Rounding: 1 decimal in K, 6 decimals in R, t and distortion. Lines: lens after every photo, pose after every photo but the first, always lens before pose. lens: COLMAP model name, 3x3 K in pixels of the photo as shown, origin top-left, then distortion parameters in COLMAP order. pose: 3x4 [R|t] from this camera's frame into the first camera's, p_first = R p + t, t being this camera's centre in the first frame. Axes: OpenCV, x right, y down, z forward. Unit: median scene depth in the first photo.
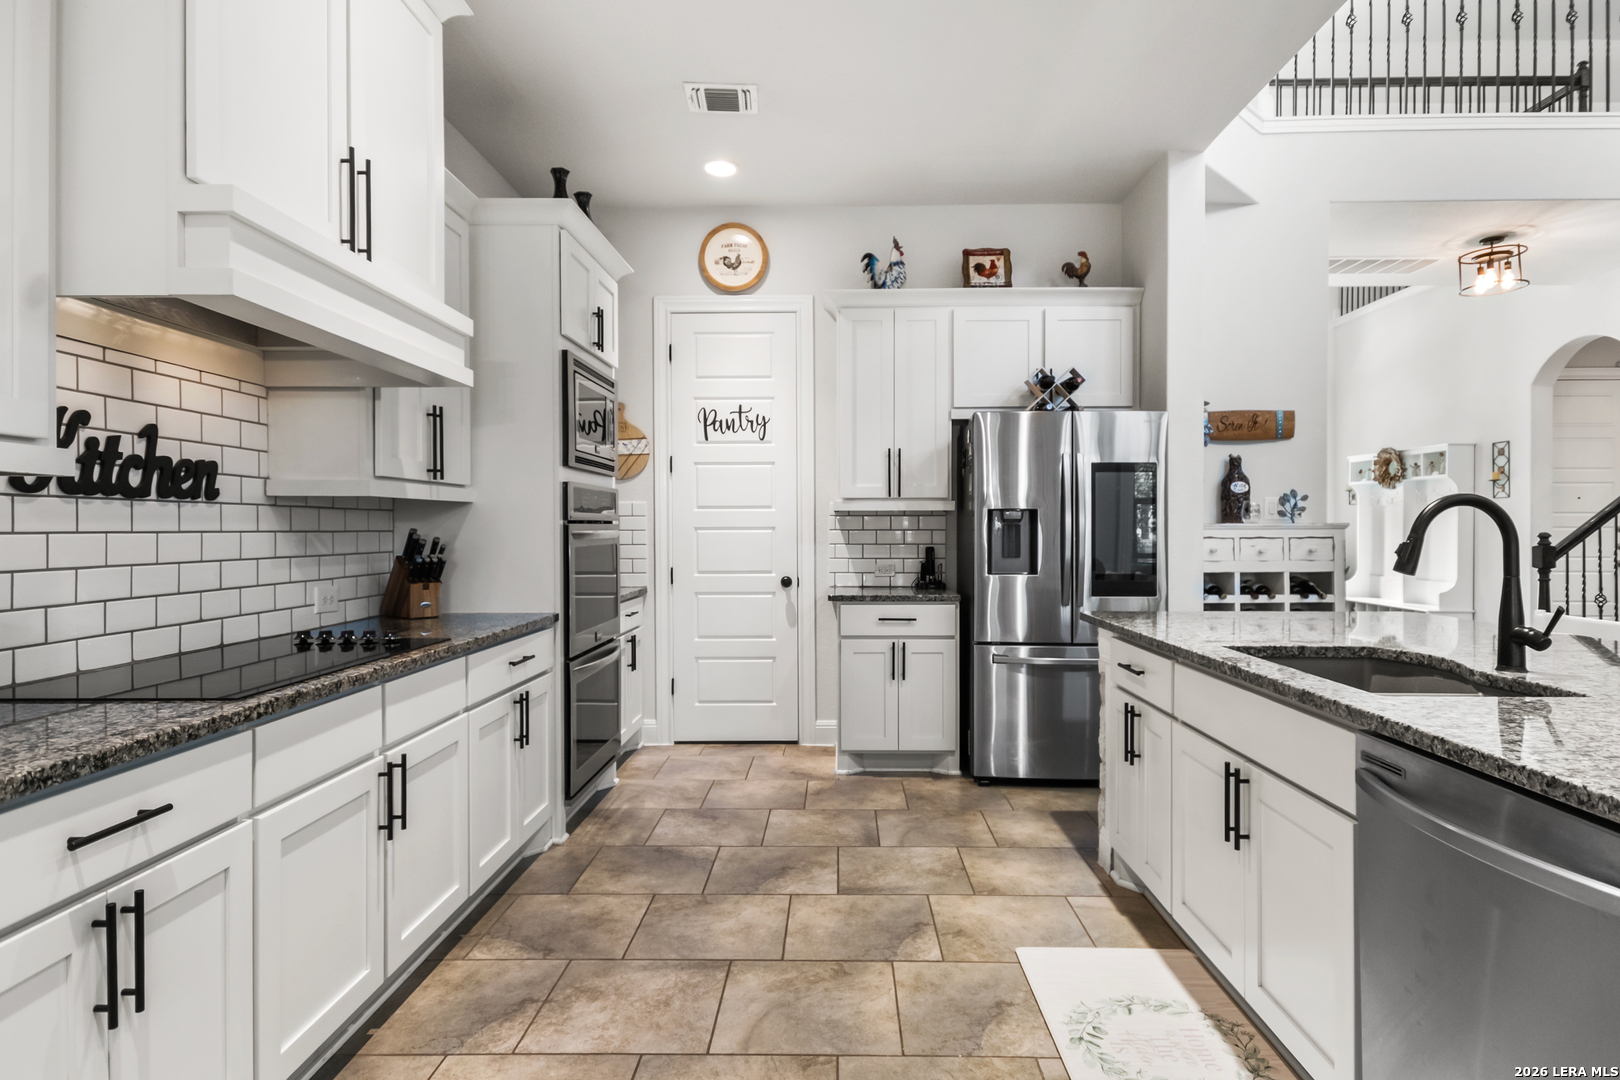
lens RADIAL K [[893.2, 0, 824.2], [0, 893.2, 532.1], [0, 0, 1]] dist [0.014929, -0.001513]
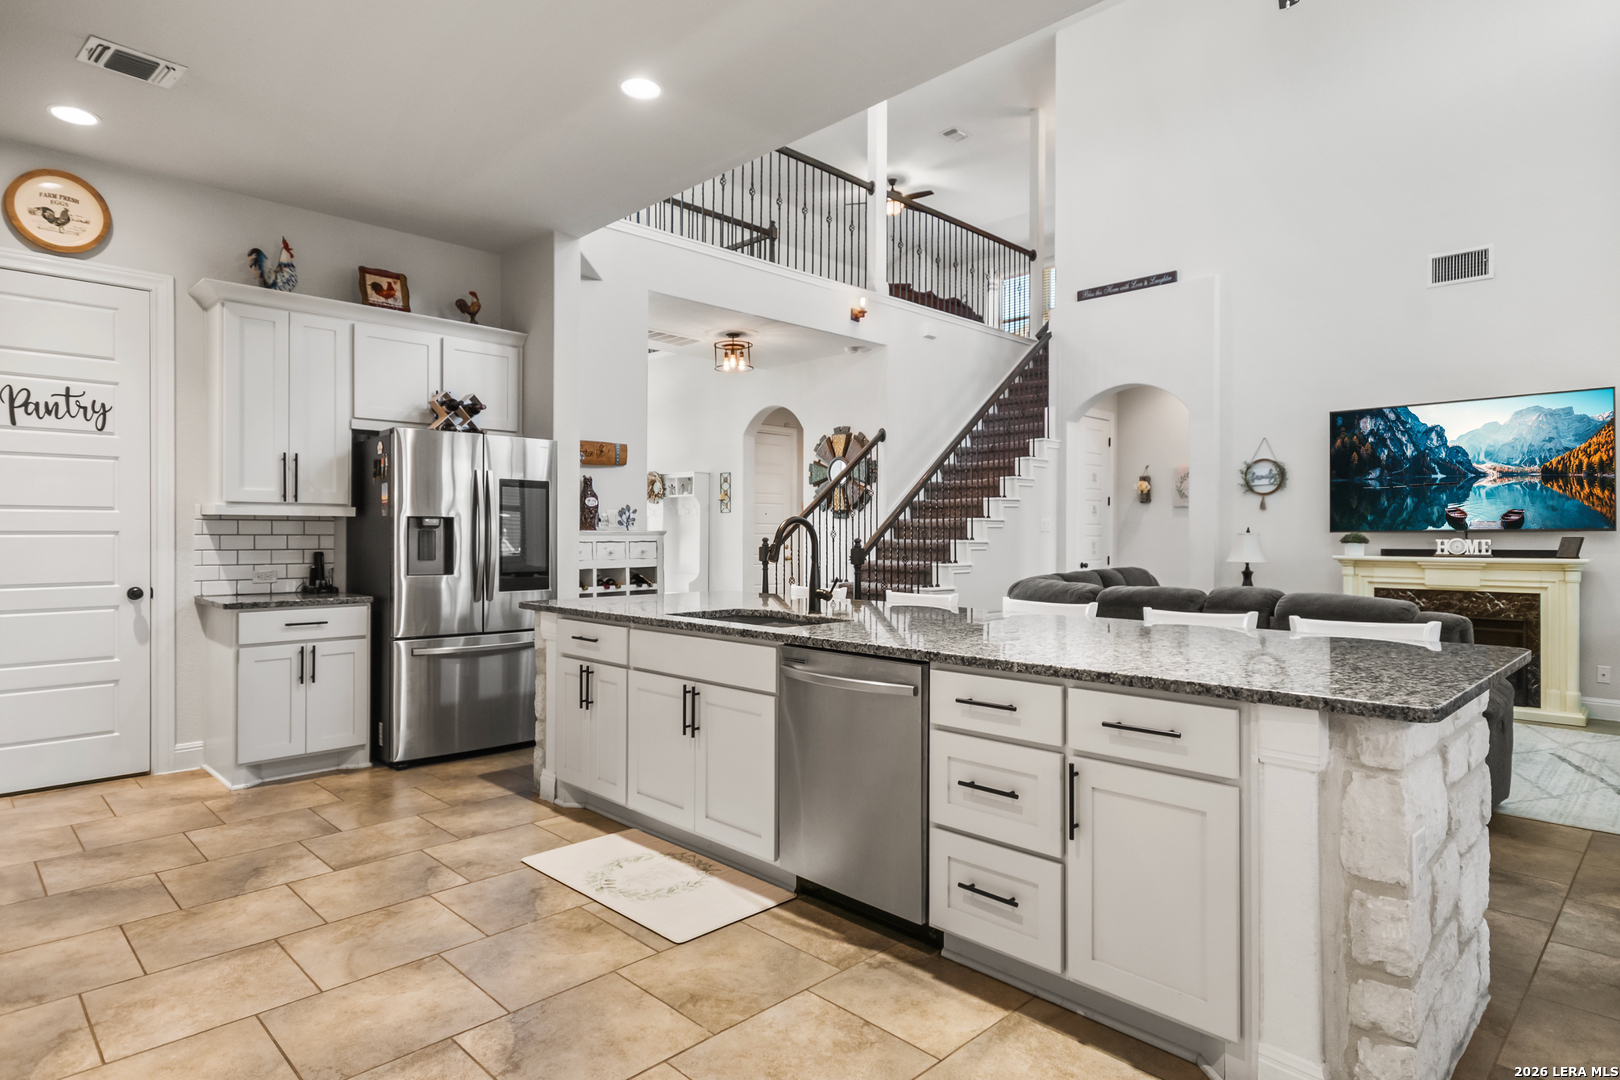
lens RADIAL K [[893.2, 0, 824.2], [0, 893.2, 532.1], [0, 0, 1]] dist [0.014929, -0.001513]
pose [[0.692512, 0.004442, 0.721392, -0.318518], [-0.001200, 0.999987, -0.005006, -0.001945], [-0.721405, 0.002602, 0.692508, -0.162555]]
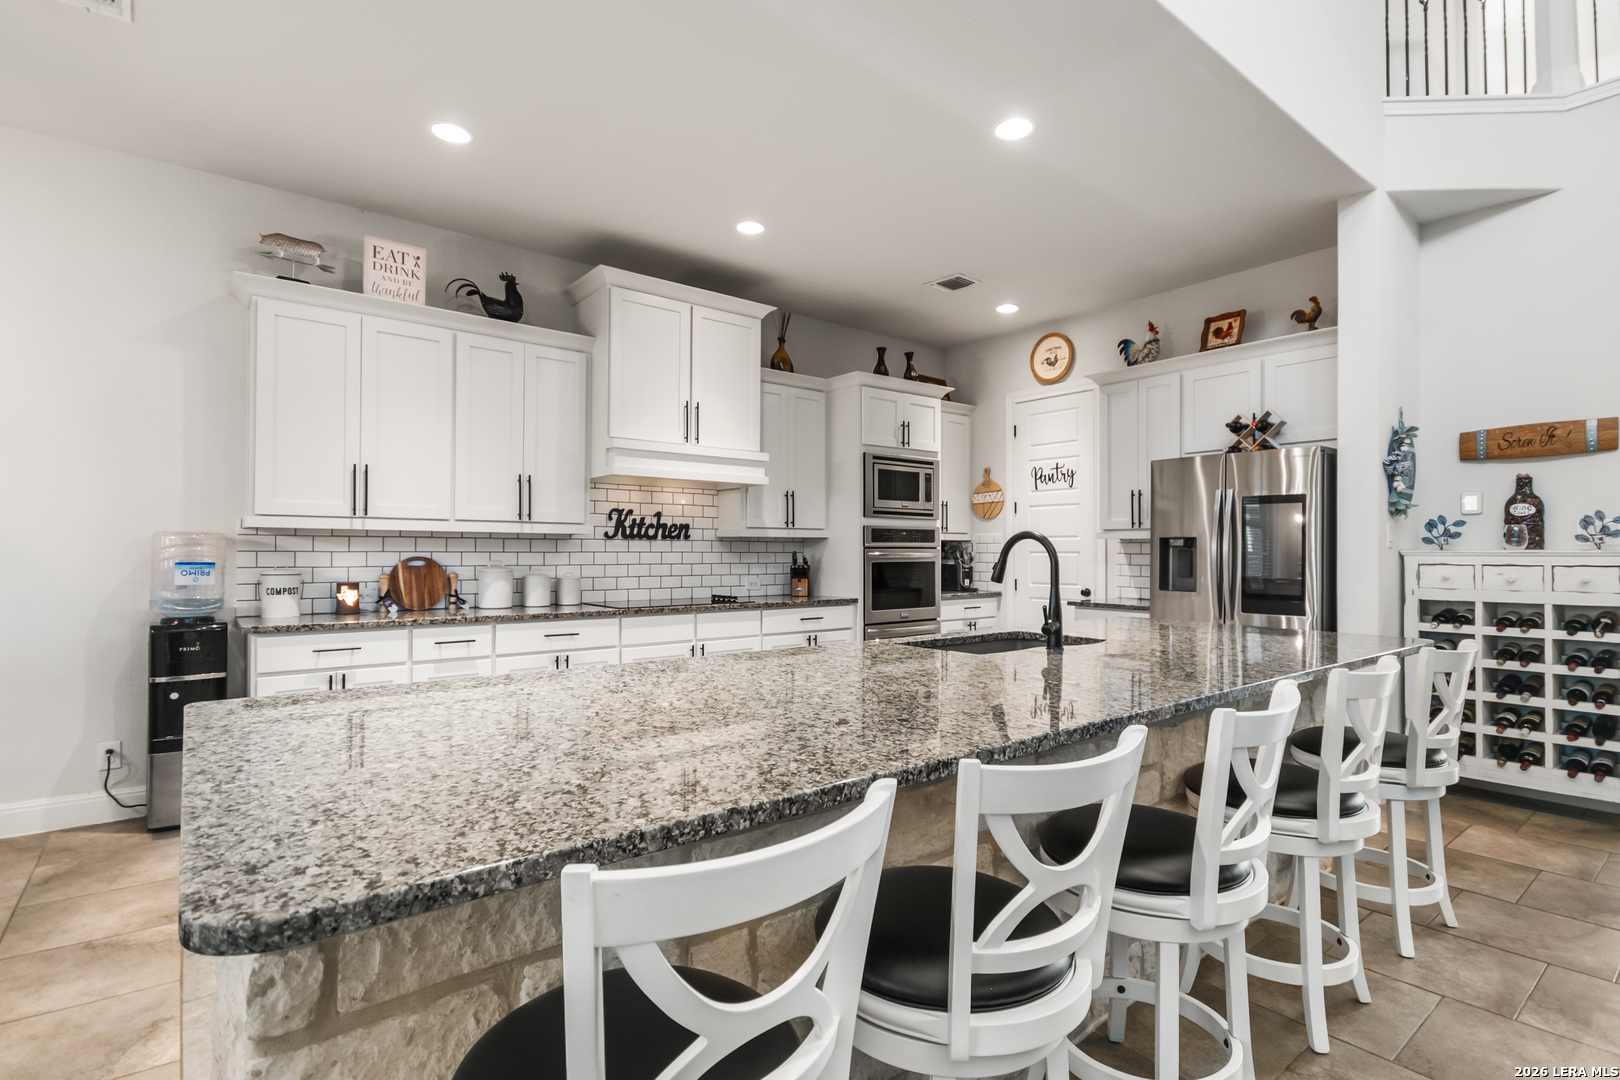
lens RADIAL K [[778.2, 0, 822.7], [0, 778.2, 540.4], [0, 0, 1]] dist [-0.001468, 0.000824]
pose [[0.641585, -0.006541, -0.767024, 0.887081], [-0.007638, 0.999860, -0.014916, -0.002652], [0.767014, 0.015428, 0.641445, -0.069573]]
